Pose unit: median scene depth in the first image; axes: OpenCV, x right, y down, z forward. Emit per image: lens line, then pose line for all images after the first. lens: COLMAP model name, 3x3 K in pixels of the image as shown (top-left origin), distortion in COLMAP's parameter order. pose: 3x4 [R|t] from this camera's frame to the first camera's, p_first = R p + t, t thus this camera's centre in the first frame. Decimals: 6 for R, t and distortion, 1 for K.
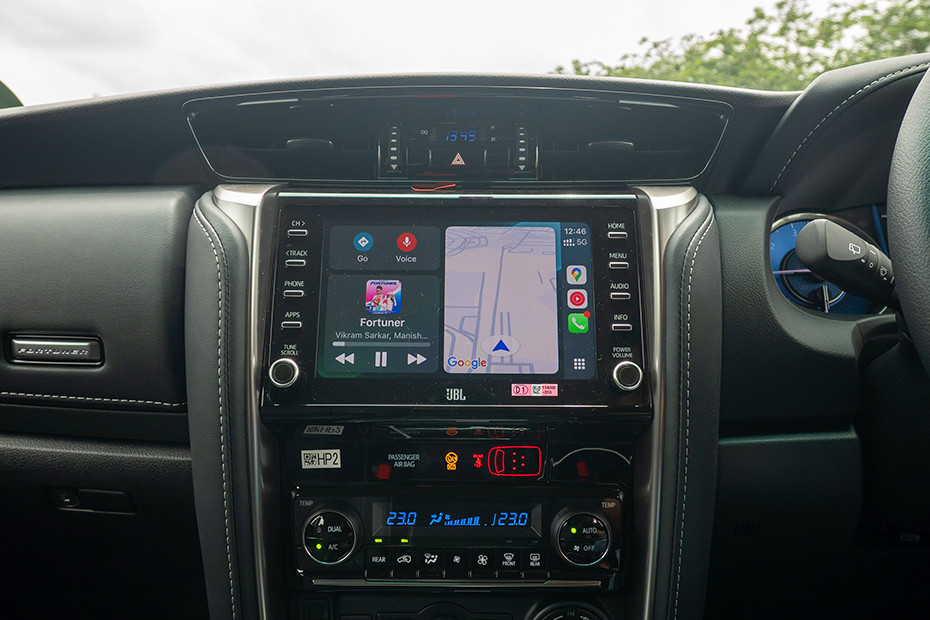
lens RADIAL K [[758.7, 0, 441.7], [0, 758.7, 299.4], [0, 0, 1]] dist [0.044359, 0.010977]
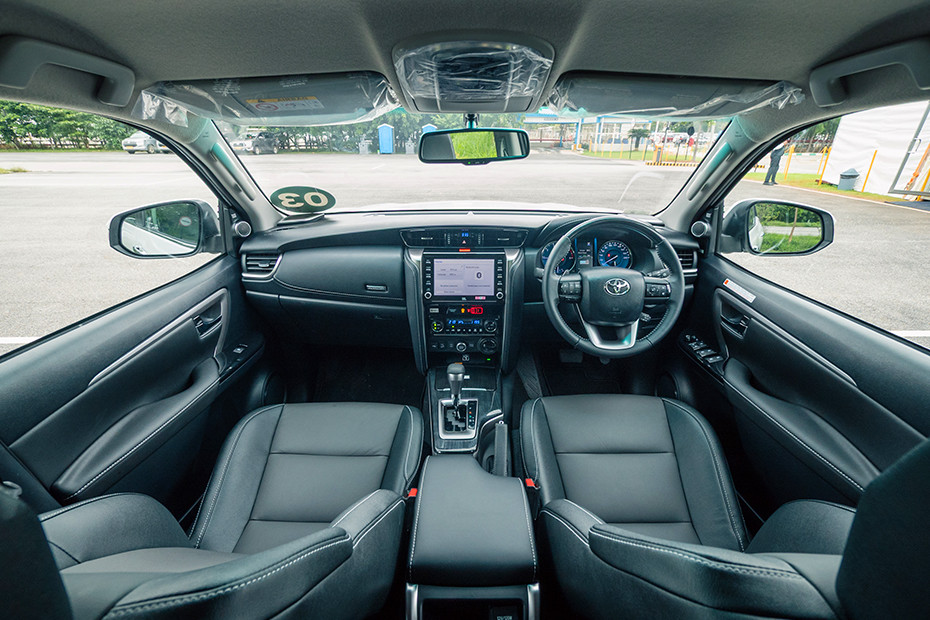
lens RADIAL K [[481.4, 0, 463.4], [0, 481.4, 310.6], [0, 0, 1]] dist [0.003438, 0.000789]
pose [[0.999981, -0.003869, -0.004837, 0.029462], [0.005332, 0.935032, 0.354523, -0.829059], [0.003151, -0.354542, 0.935035, -1.742913]]
